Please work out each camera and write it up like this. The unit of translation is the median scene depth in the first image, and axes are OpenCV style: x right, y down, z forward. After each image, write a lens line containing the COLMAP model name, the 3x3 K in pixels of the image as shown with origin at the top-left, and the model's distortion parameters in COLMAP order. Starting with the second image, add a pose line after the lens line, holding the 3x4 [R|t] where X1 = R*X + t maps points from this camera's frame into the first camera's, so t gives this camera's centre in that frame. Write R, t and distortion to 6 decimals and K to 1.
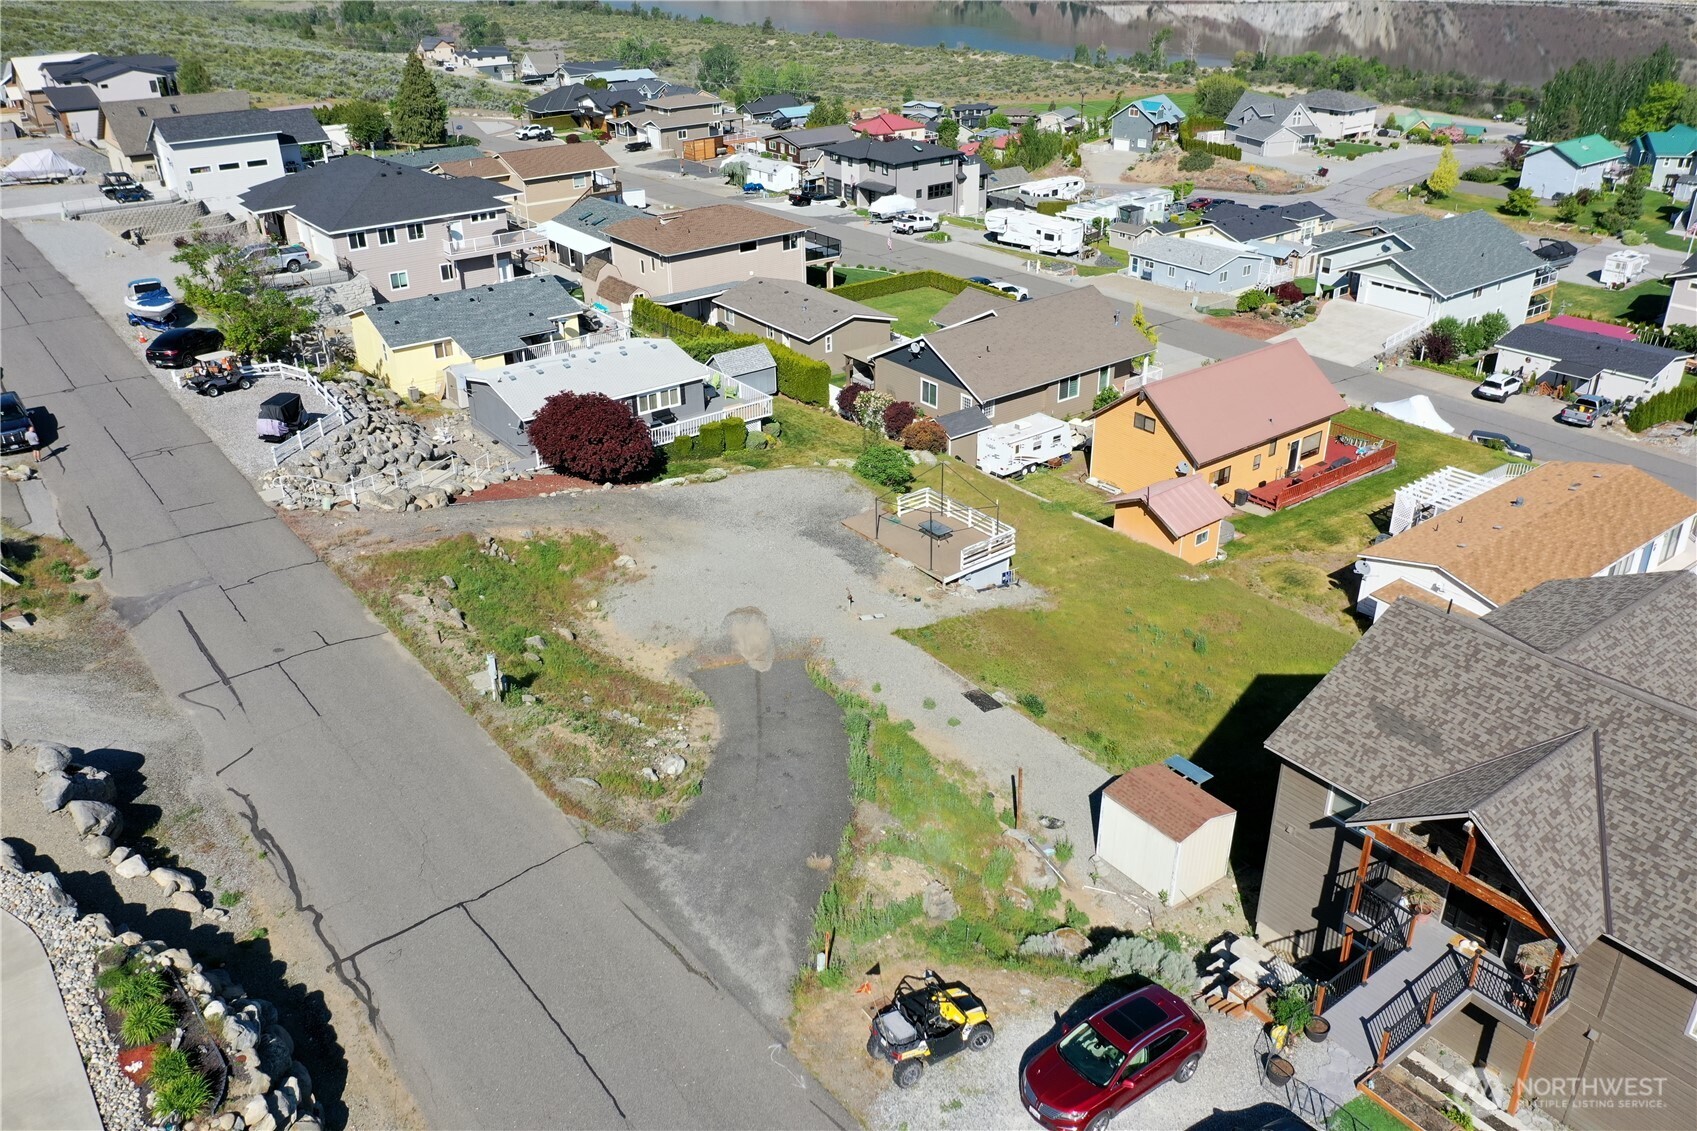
lens RADIAL K [[1332.0, 0, 846.4], [0, 1332.0, 563.5], [0, 0, 1]] dist [-0.002525, 0.000485]
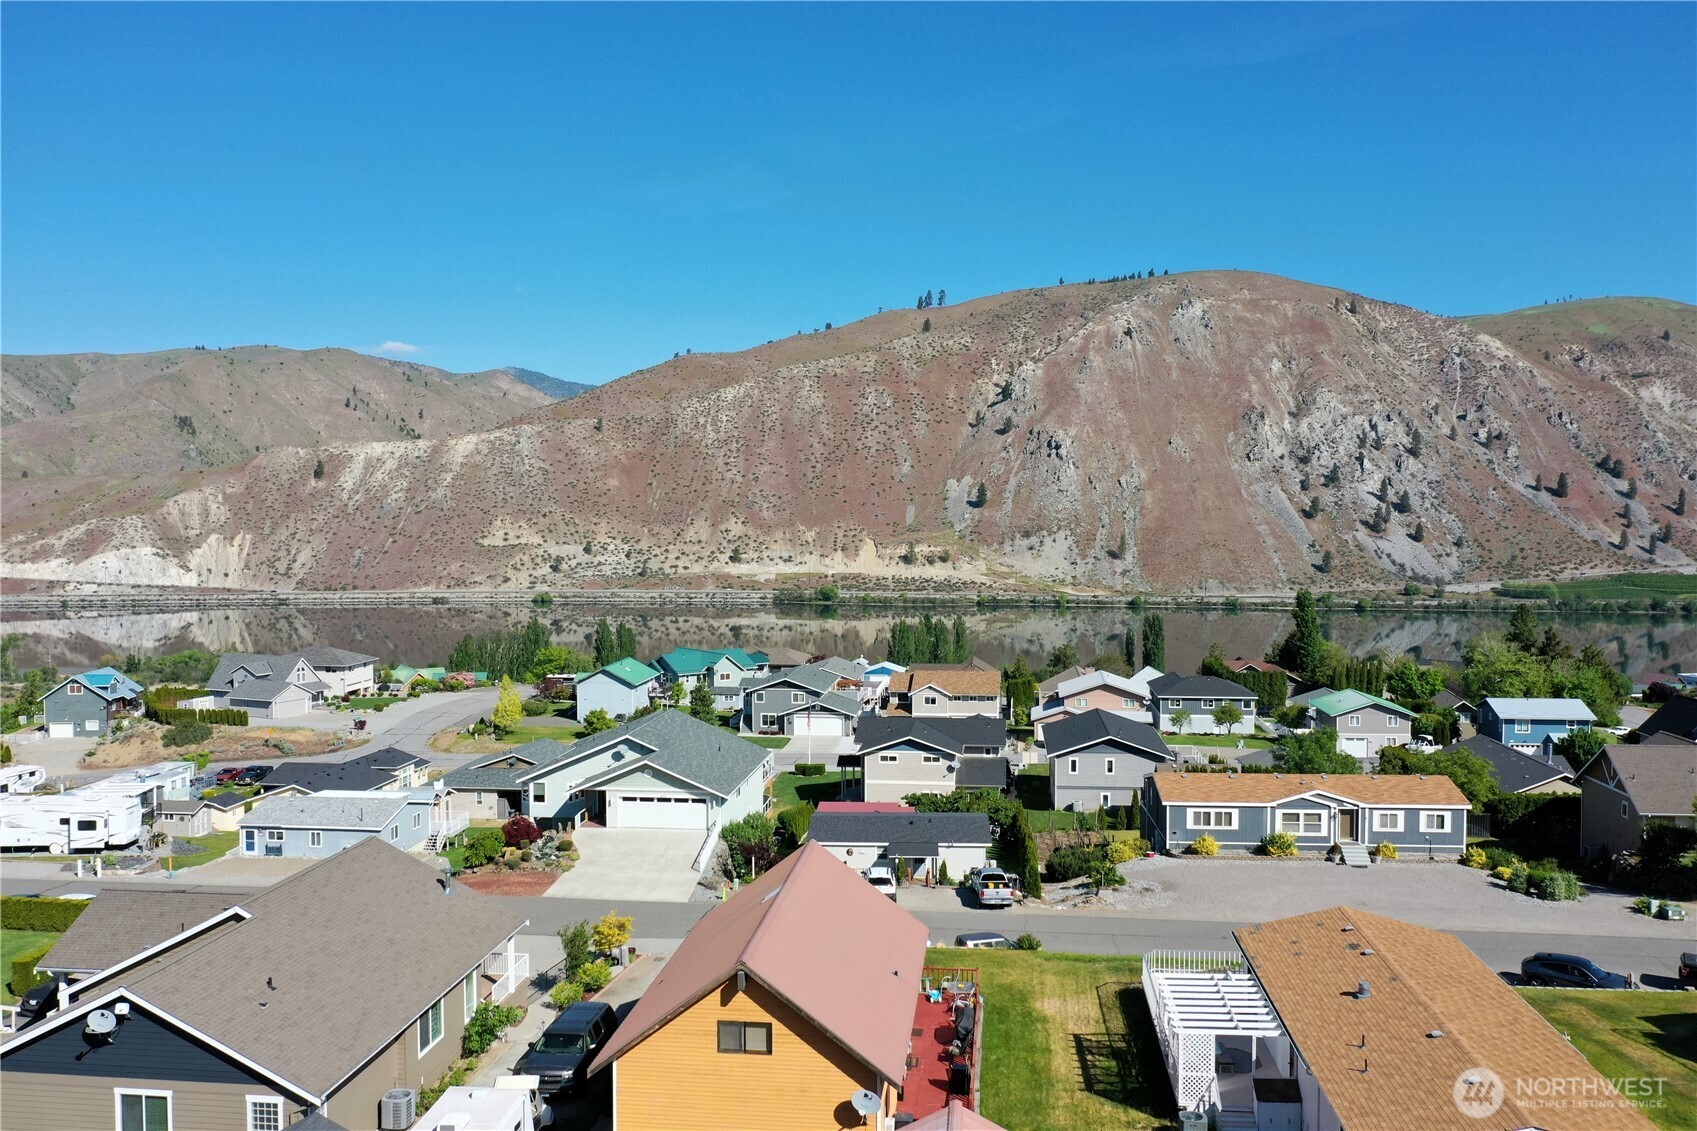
lens RADIAL K [[1332.0, 0, 846.6], [0, 1332.0, 575.5], [0, 0, 1]] dist [-0.002525, 0.000485]
pose [[0.692844, -0.018354, 0.720854, -0.077283], [0.318678, 0.904547, -0.283264, -0.082126], [-0.646847, 0.425978, 0.632559, 0.448489]]
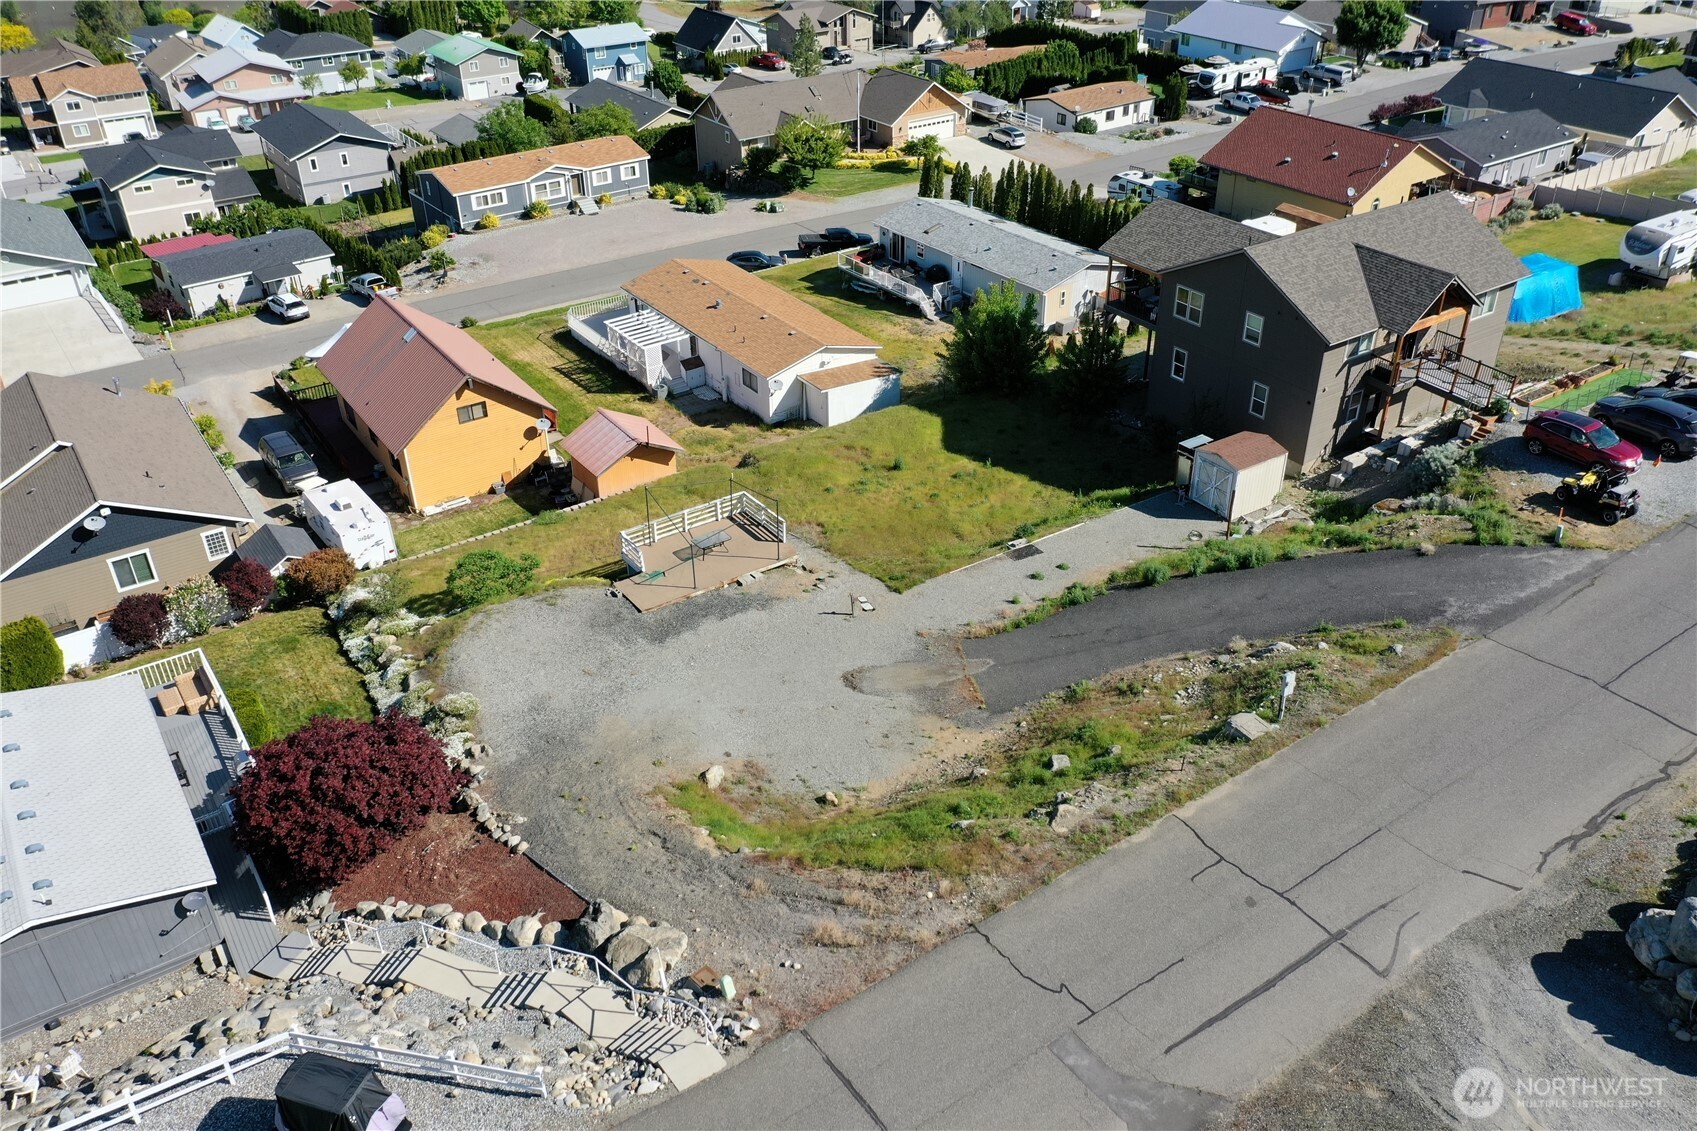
lens RADIAL K [[1332.0, 0, 847.2], [0, 1332.0, 569.6], [0, 0, 1]] dist [-0.002525, 0.000485]
pose [[0.044048, -0.518923, 0.853685, -0.448598], [0.458783, 0.769588, 0.444132, -0.233424], [-0.887456, 0.372093, 0.271972, 0.431355]]
